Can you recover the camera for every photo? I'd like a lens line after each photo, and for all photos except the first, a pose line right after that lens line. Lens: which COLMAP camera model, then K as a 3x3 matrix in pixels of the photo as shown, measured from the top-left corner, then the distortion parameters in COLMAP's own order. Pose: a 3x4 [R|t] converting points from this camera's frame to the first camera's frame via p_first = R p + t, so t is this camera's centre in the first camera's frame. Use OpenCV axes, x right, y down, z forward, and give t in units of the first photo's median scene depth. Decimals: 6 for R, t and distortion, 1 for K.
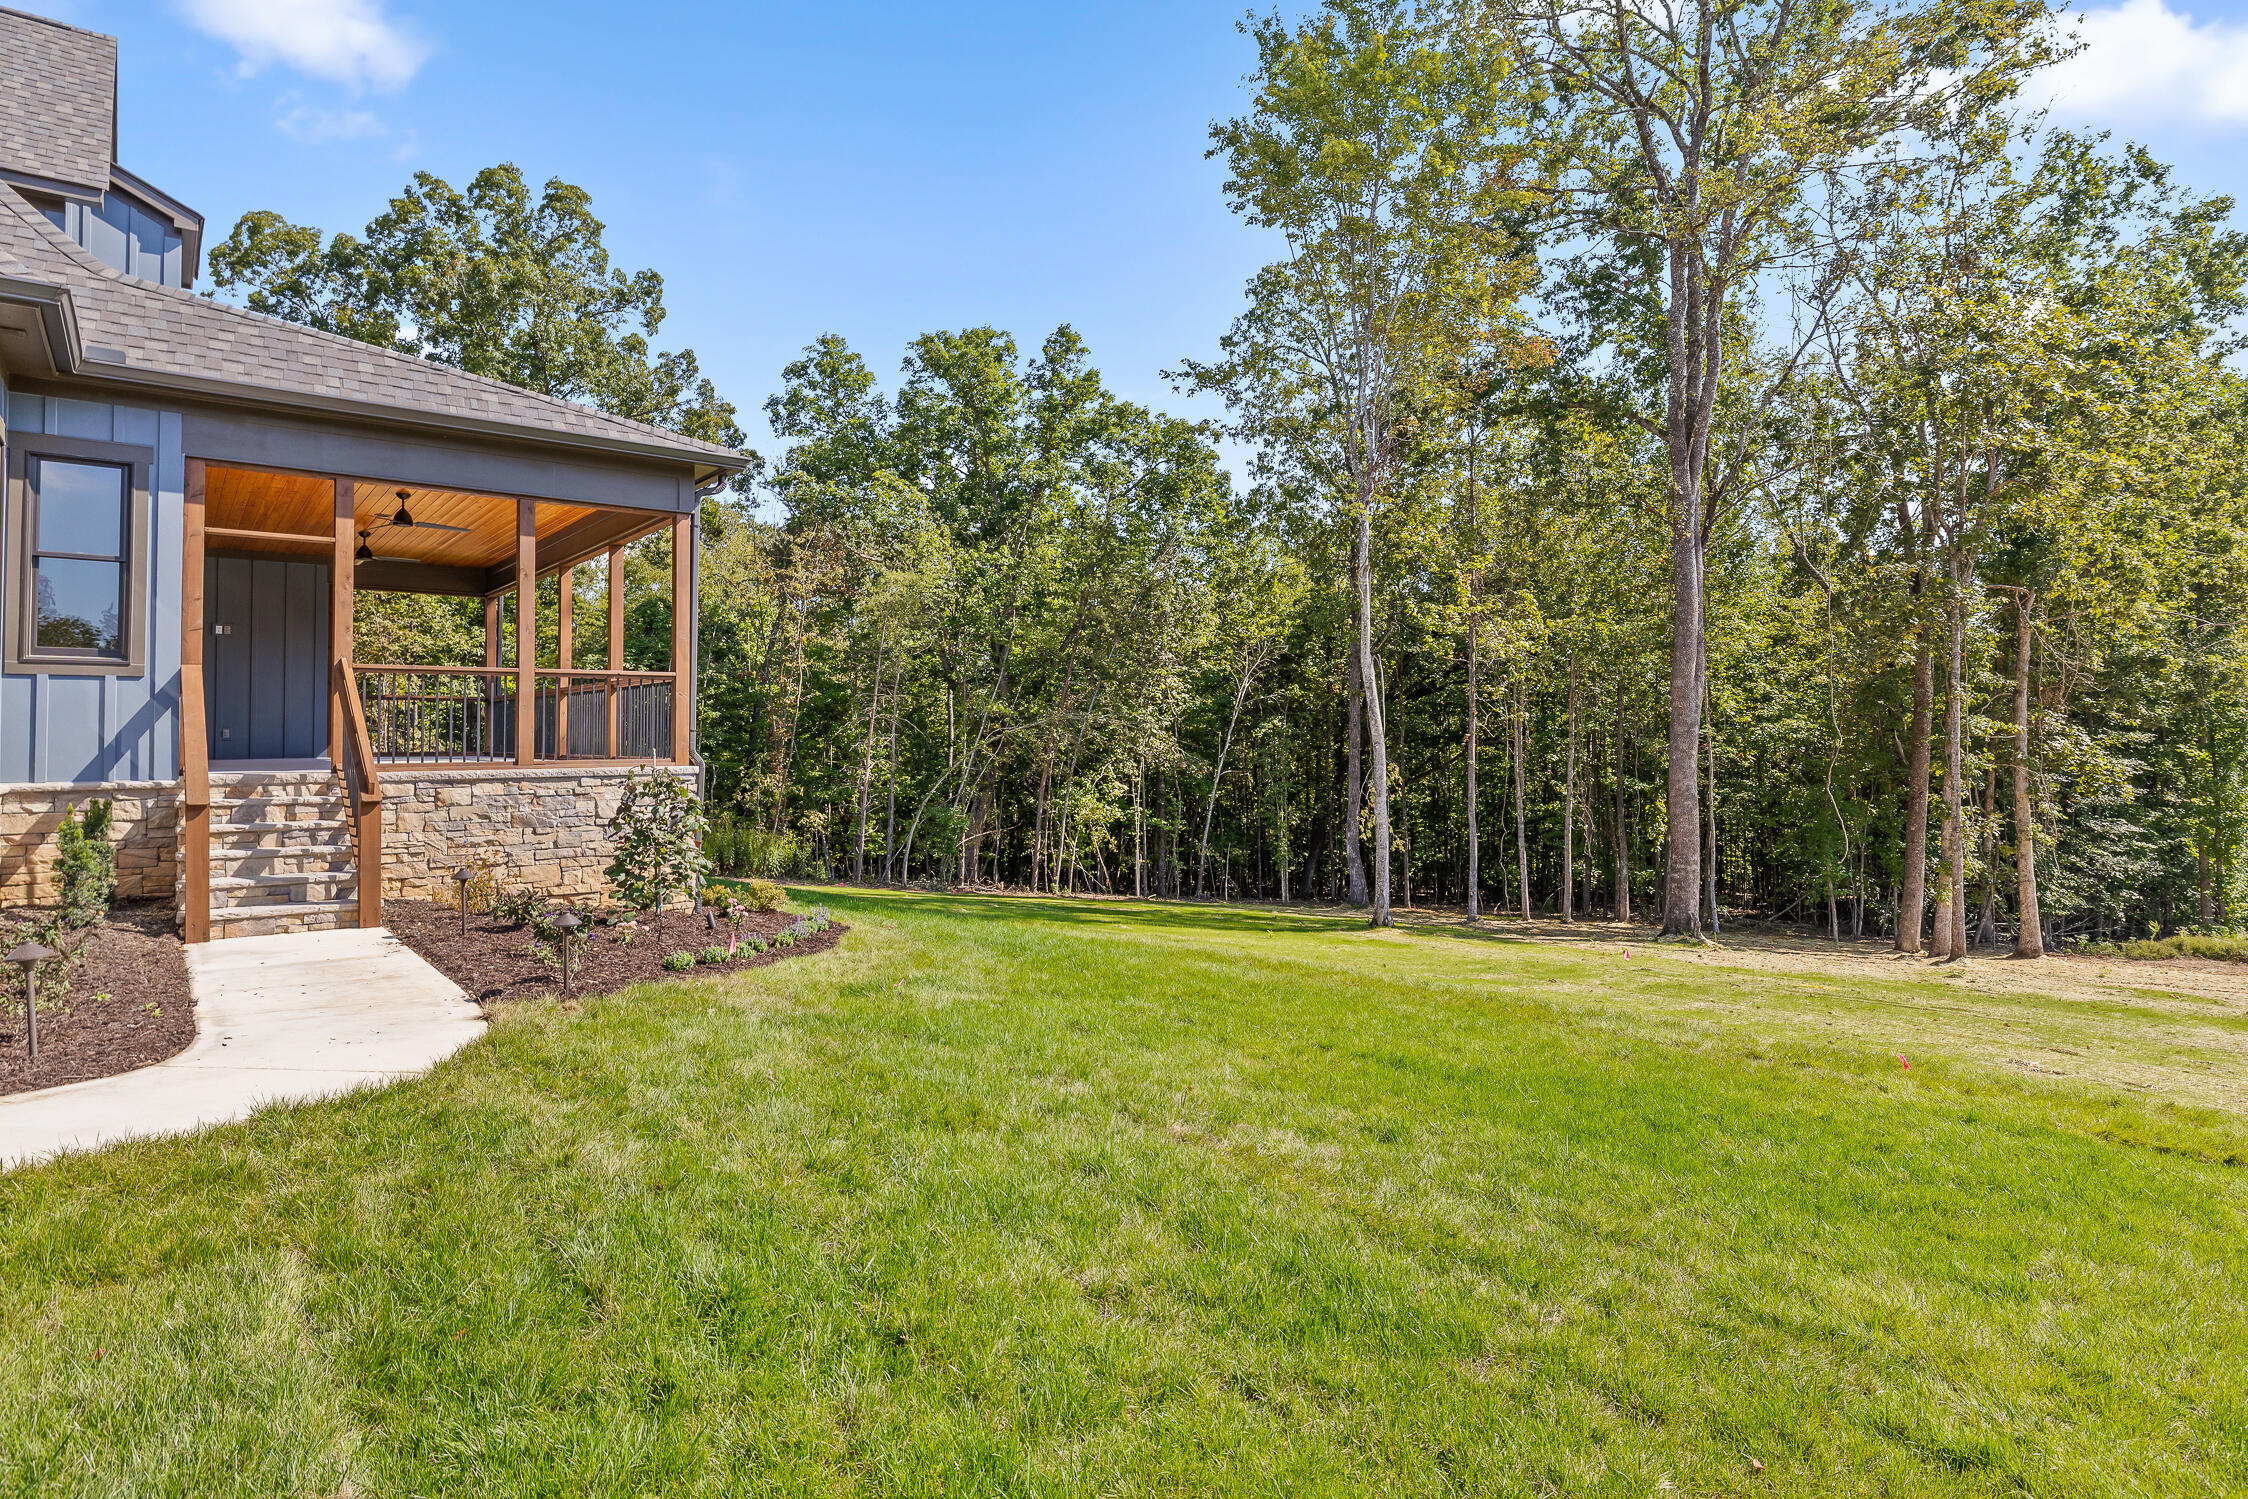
lens RADIAL K [[1223.0, 0, 1124.0], [0, 1223.0, 749.5], [0, 0, 1]] dist [-0.000441, -0.000107]
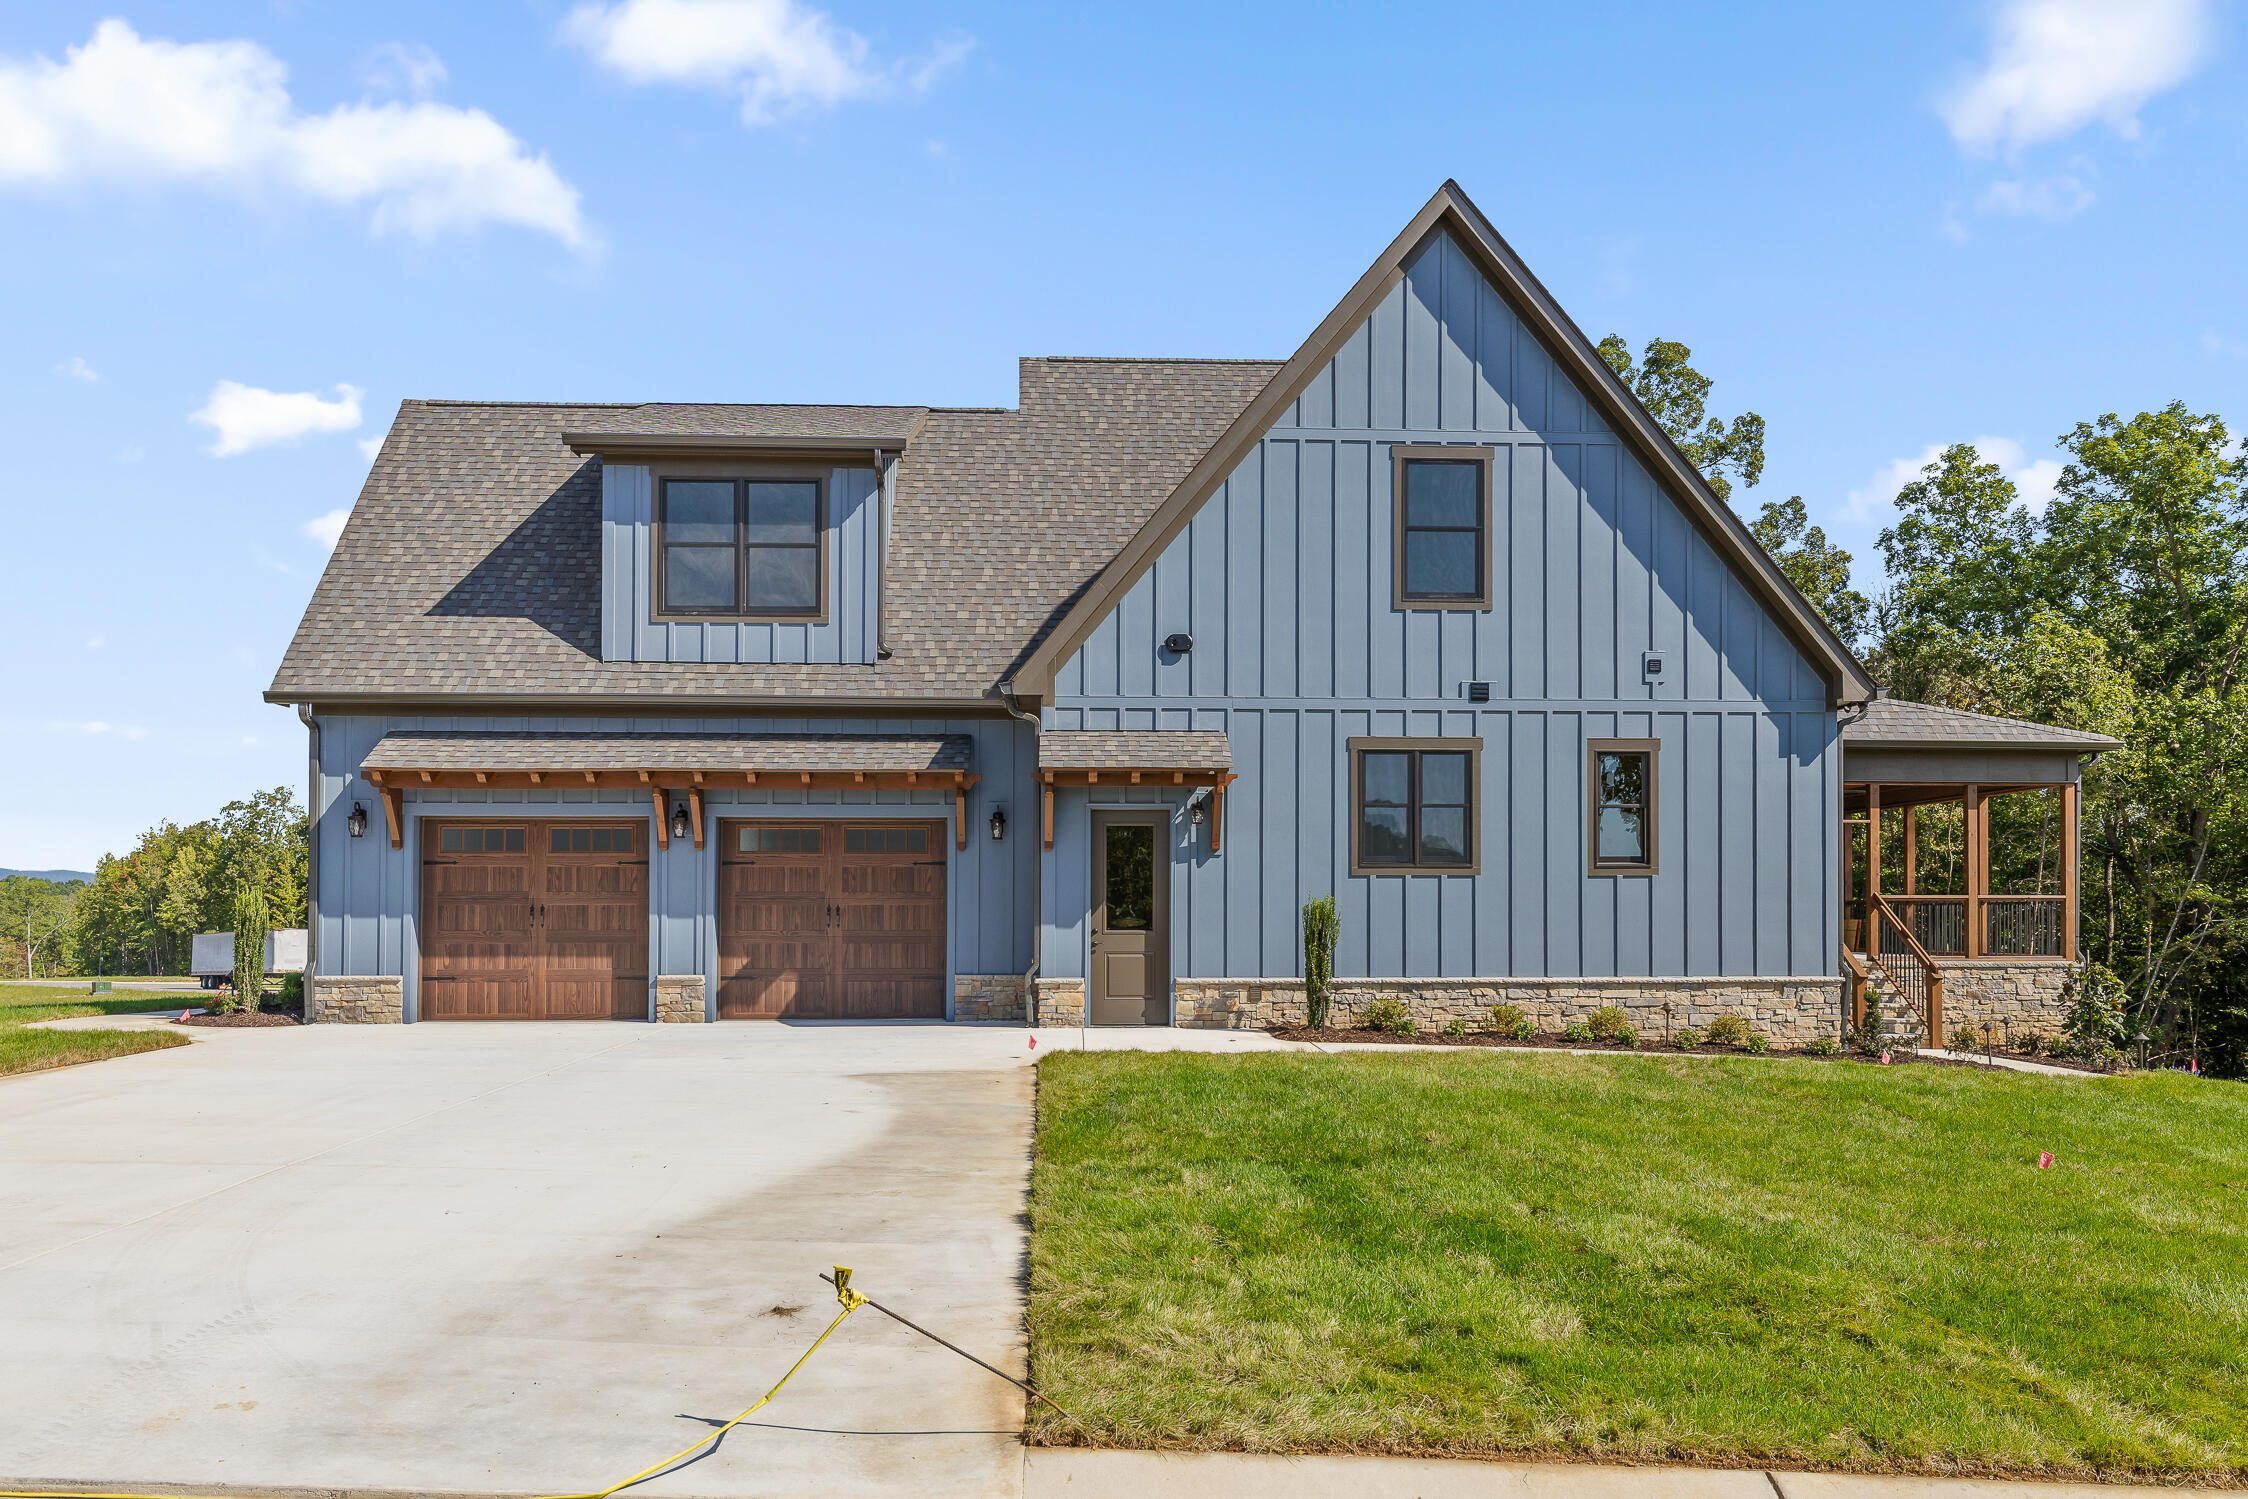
lens RADIAL K [[1661.6, 0, 1127.8], [0, 1661.6, 917.5], [0, 0, 1]] dist [0.008705, 0.006100]
pose [[0.809465, 0.012045, -0.587044, -0.025620], [-0.015131, 0.999885, -0.000349, -0.004887], [0.586973, 0.009165, 0.809555, -0.286806]]
